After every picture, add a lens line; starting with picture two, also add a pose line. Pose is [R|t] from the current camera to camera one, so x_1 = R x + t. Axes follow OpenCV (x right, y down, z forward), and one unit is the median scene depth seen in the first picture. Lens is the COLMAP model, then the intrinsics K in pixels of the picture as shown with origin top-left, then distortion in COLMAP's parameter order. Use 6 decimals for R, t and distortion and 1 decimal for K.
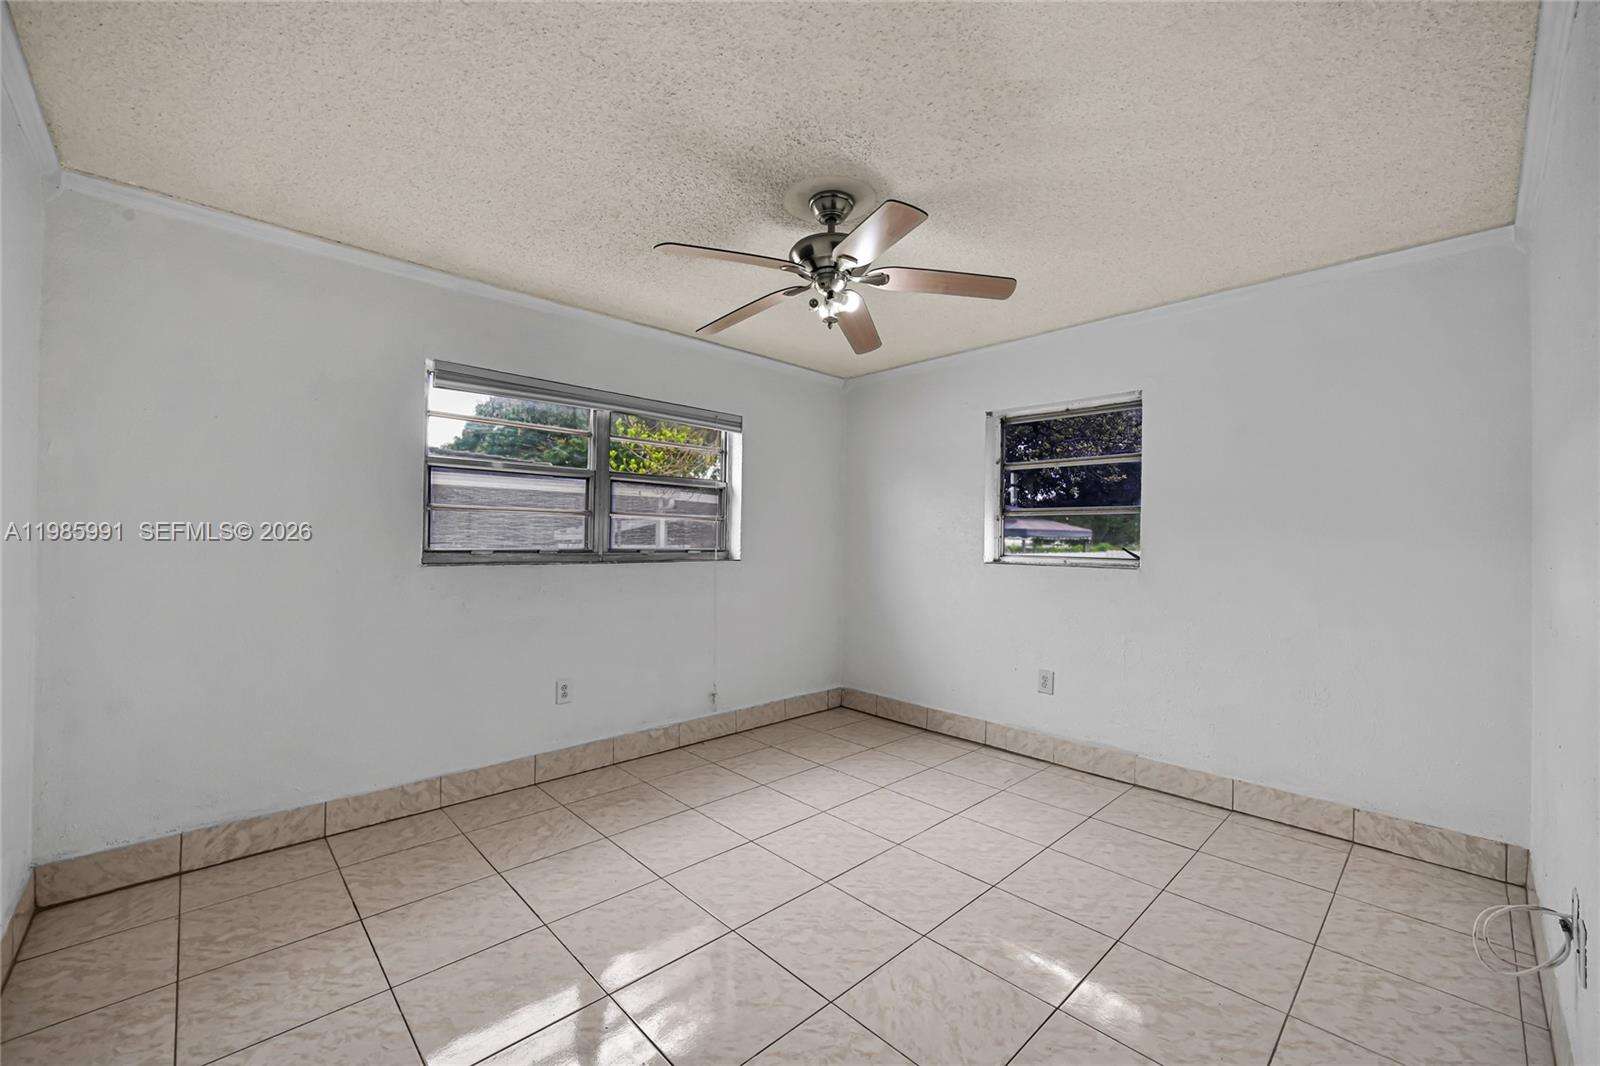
lens RADIAL K [[639.0, 0, 795.9], [0, 639.0, 535.0], [0, 0, 1]] dist [-0.000800, 0.000101]
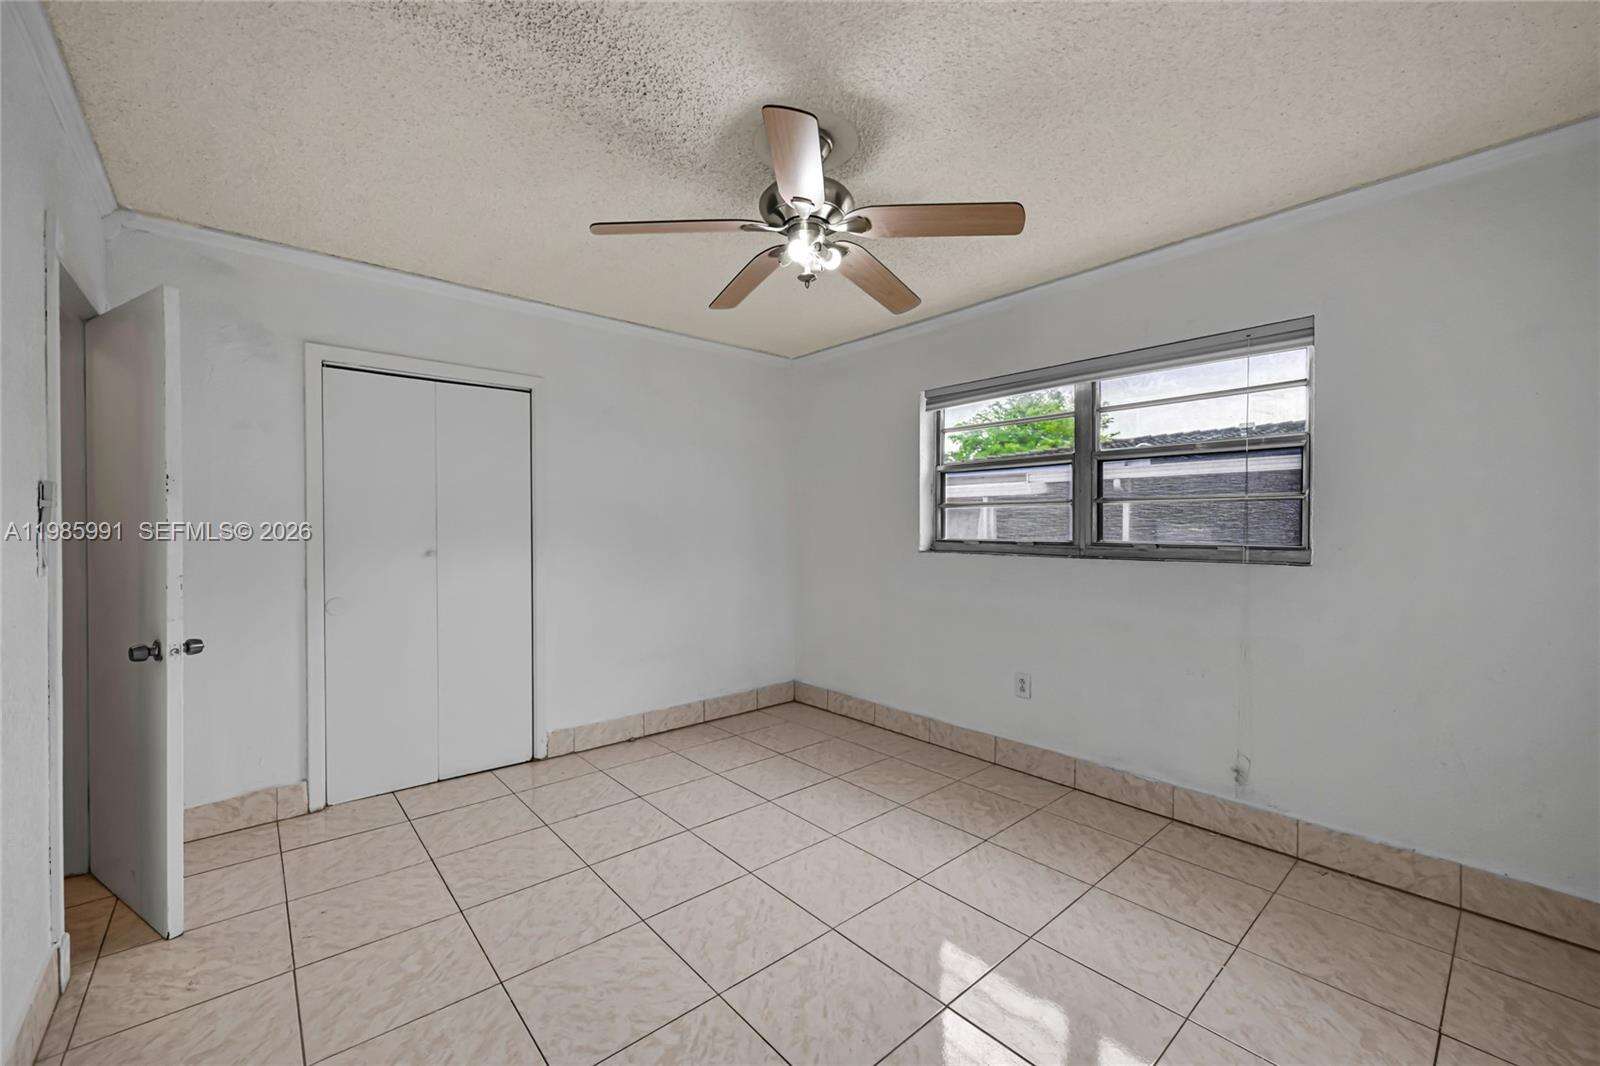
lens RADIAL K [[639.0, 0, 796.2], [0, 639.0, 533.3], [0, 0, 1]] dist [-0.000800, 0.000101]
pose [[-0.045336, -0.004063, -0.998964, 0.638856], [0.003850, 0.999984, -0.004242, 0.013518], [0.998964, -0.004038, -0.045320, 0.701074]]
